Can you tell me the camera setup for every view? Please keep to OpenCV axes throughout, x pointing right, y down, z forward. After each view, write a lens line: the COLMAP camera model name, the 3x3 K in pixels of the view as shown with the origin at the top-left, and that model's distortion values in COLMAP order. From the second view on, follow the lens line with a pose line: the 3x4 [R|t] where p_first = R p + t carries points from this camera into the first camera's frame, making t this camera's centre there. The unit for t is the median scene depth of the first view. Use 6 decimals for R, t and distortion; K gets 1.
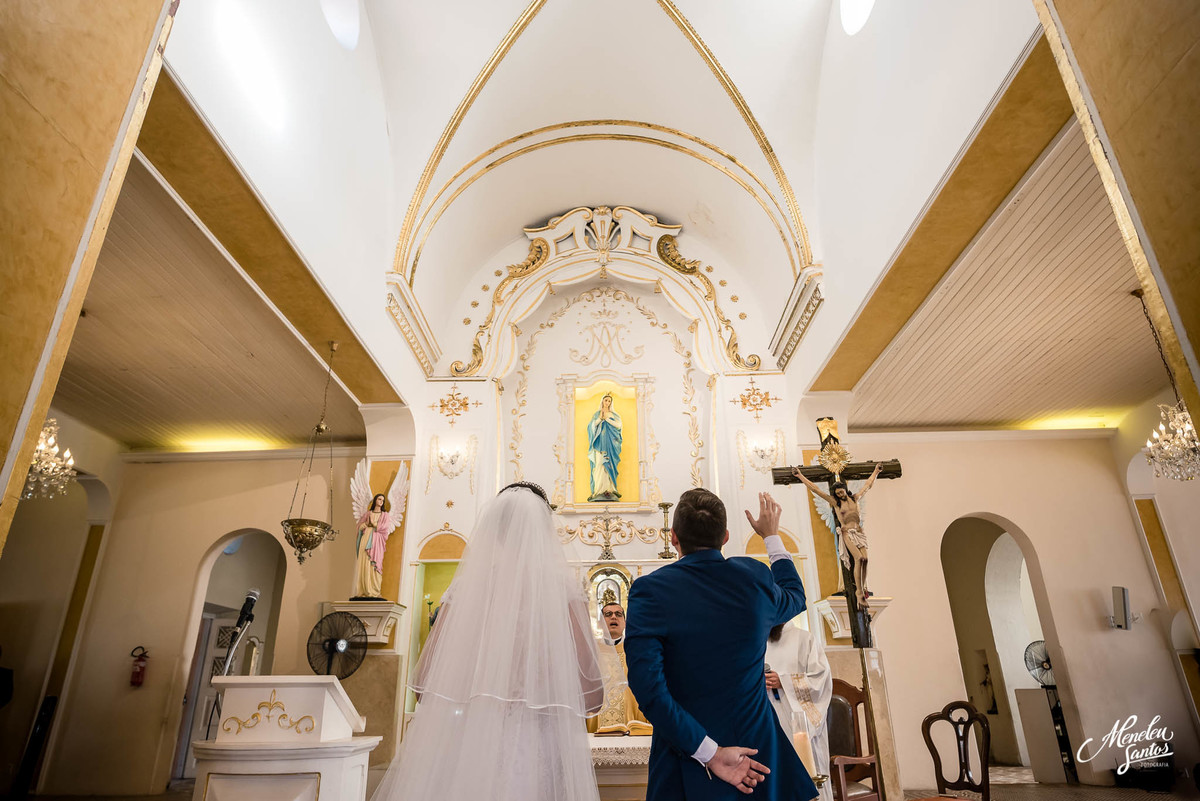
lens RADIAL K [[689.7, 0, 600.0], [0, 689.7, 400.5], [0, 0, 1]] dist [-0.046053, 0.000822]
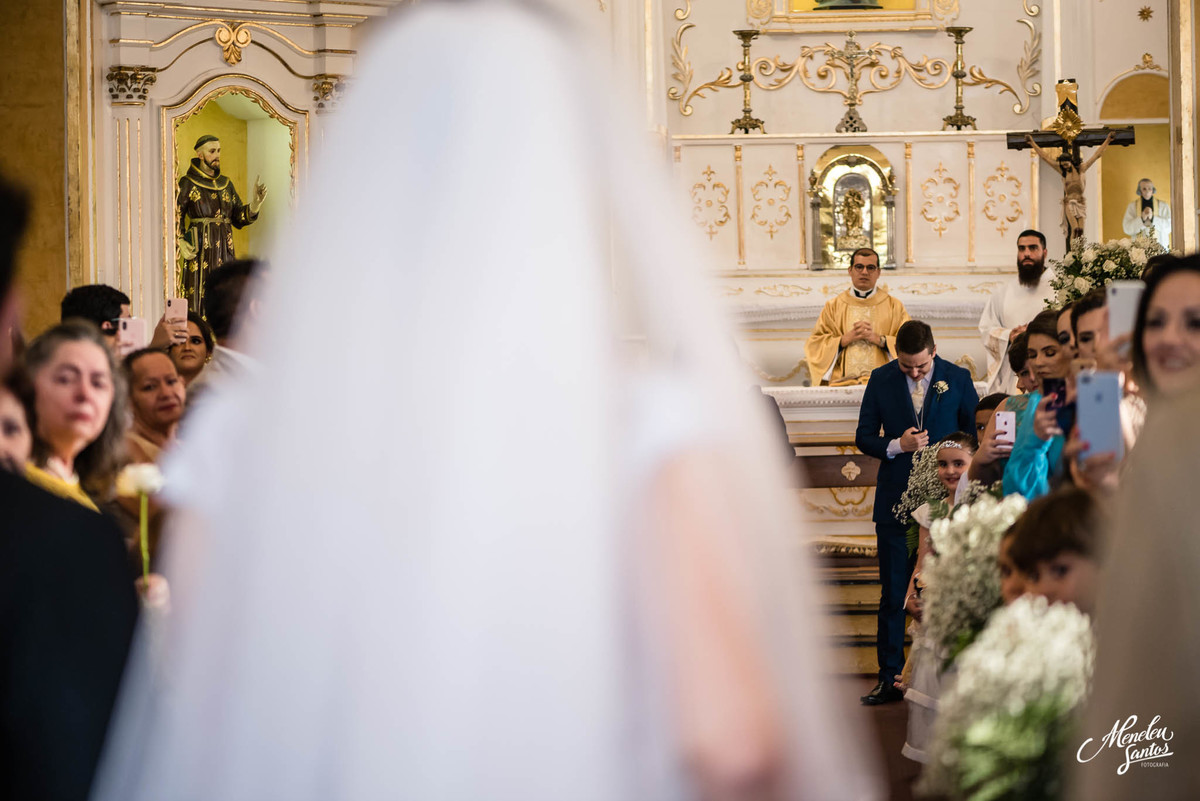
lens RADIAL K [[3112.6, 0, 600.0], [0, 3112.6, 400.5], [0, 0, 1]] dist [-0.228009, 0.632842]
pose [[0.996354, -0.001351, -0.085306, 0.020181], [0.035632, 0.915088, 0.401676, -0.557331], [0.077520, -0.403251, 0.911800, -1.334606]]
